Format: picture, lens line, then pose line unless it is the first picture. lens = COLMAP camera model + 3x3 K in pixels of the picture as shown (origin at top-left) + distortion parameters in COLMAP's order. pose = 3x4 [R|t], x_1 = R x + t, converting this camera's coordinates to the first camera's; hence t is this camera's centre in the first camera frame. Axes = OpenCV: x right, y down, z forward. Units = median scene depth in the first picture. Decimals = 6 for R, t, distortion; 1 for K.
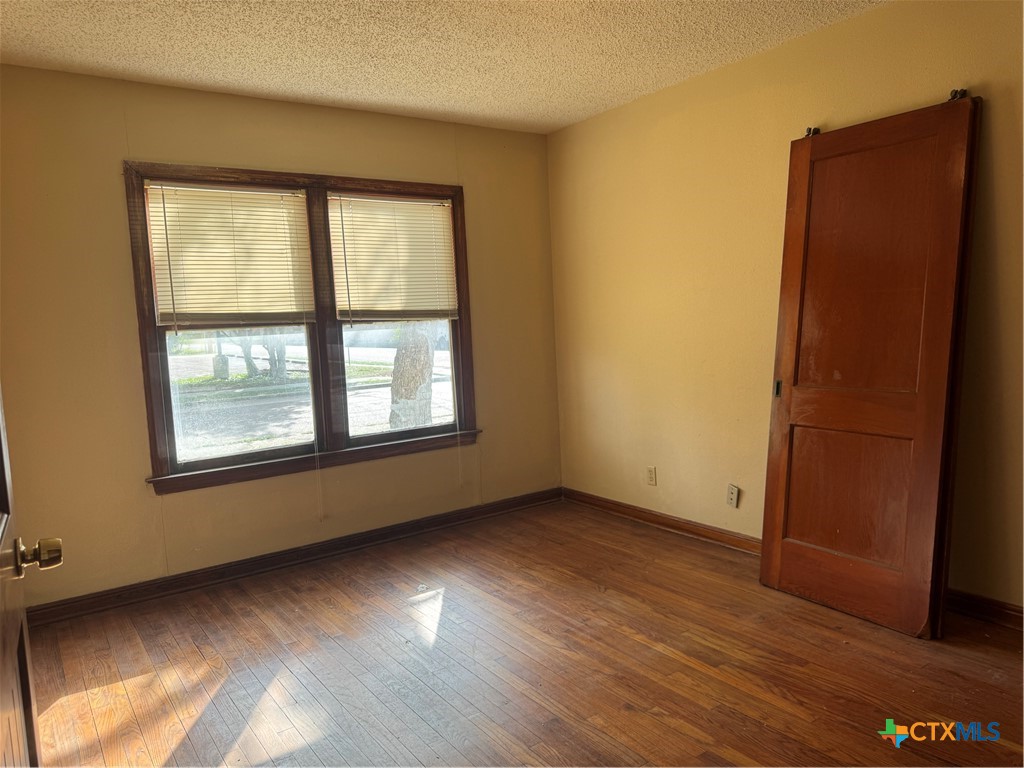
lens RADIAL K [[720.3, 0, 508.5], [0, 720.3, 377.4], [0, 0, 1]] dist [-0.005696, -0.003005]
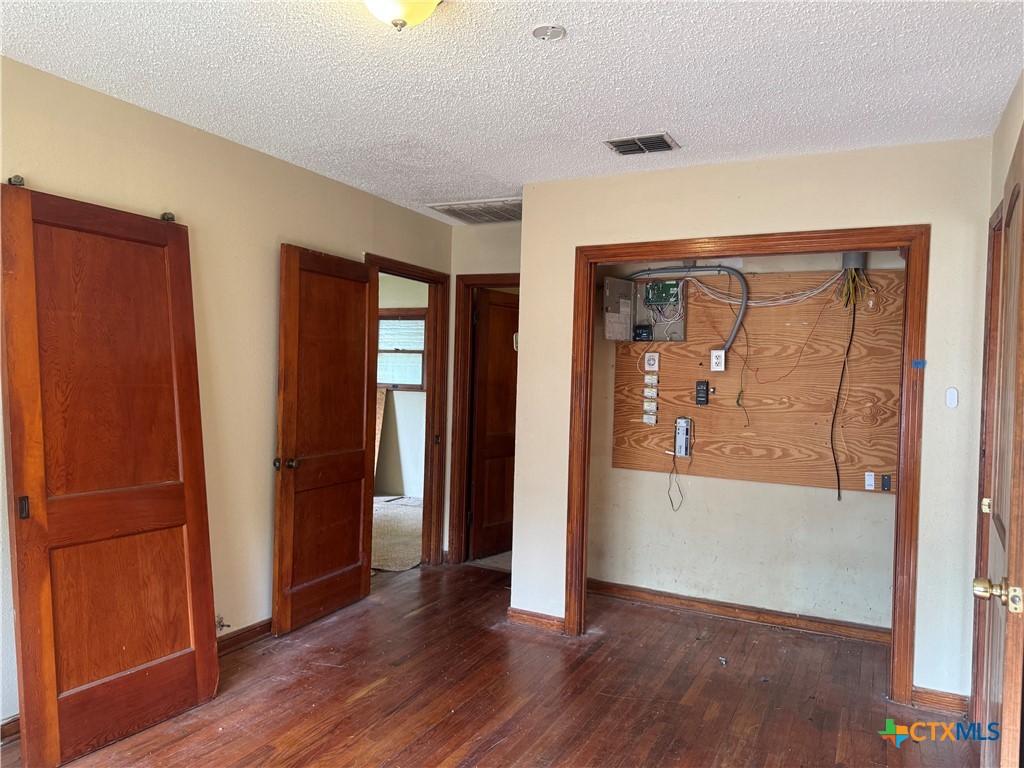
lens RADIAL K [[720.3, 0, 512.4], [0, 720.3, 386.1], [0, 0, 1]] dist [-0.005696, -0.003005]
pose [[-0.463969, 0.021956, 0.885579, -0.655695], [0.066586, 0.997729, 0.010149, -0.104656], [-0.883345, 0.063676, -0.464378, 1.096590]]
